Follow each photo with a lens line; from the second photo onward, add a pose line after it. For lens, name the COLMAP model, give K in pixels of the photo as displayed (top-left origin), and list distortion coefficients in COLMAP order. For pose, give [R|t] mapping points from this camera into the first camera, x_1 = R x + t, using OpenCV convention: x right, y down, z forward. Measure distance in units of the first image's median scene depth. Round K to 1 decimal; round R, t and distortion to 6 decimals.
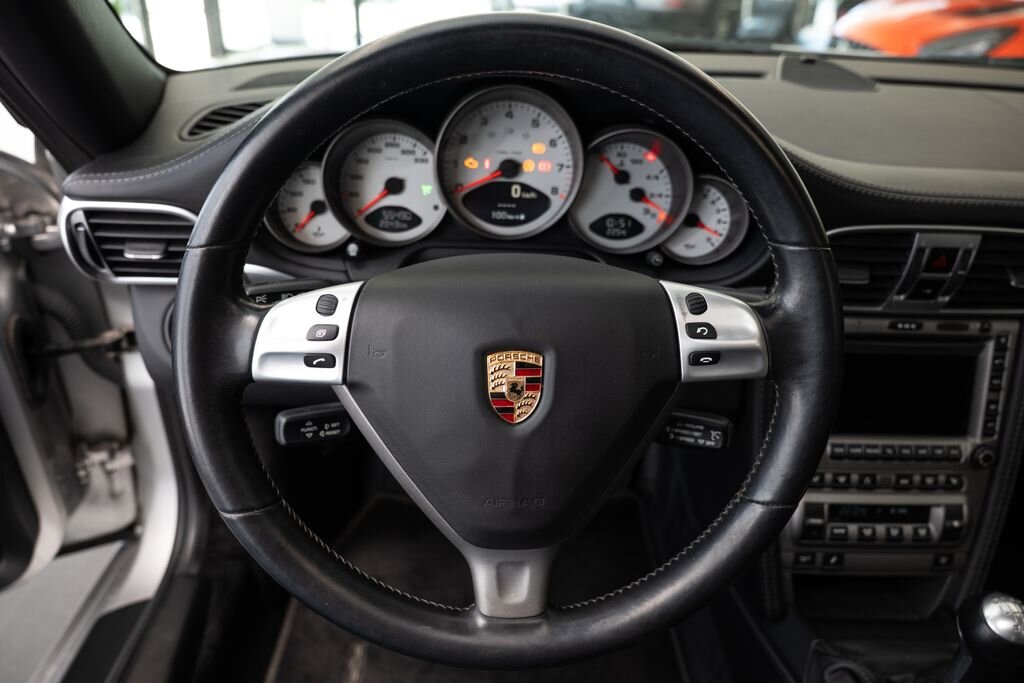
lens RADIAL K [[766.2, 0, 511.3], [0, 766.2, 344.4], [0, 0, 1]] dist [0.006113, 0.000056]
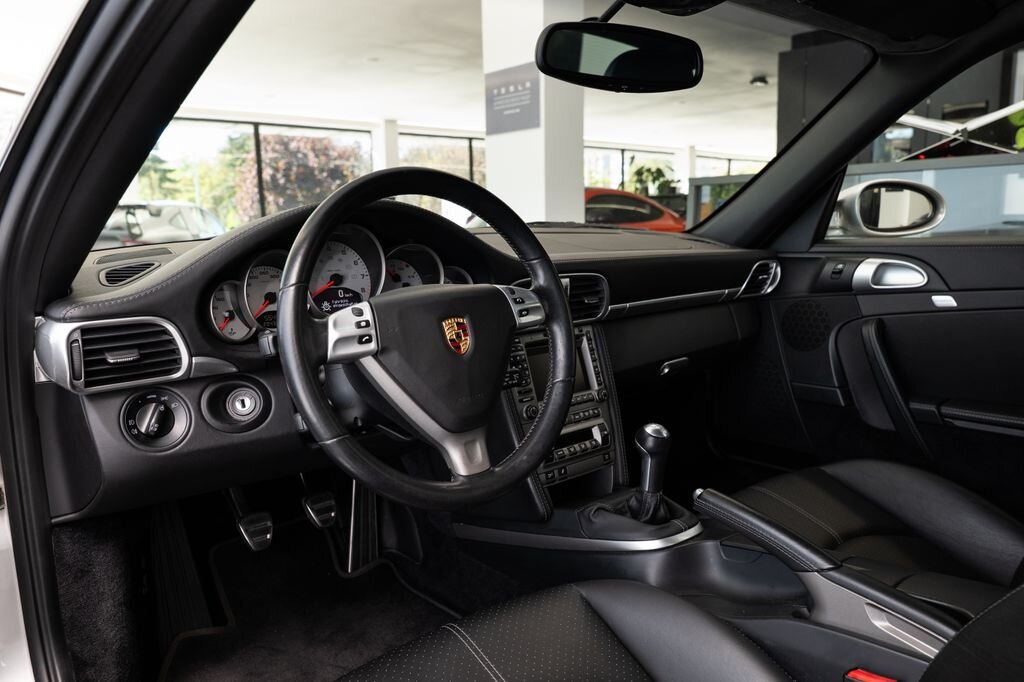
lens RADIAL K [[766.2, 0, 508.2], [0, 766.2, 341.2], [0, 0, 1]] dist [0.006113, 0.000056]
pose [[0.775863, -0.155784, 0.611366, -0.694151], [0.339898, 0.919592, -0.197029, 0.315517], [-0.531513, 0.360669, 0.766428, -0.364882]]
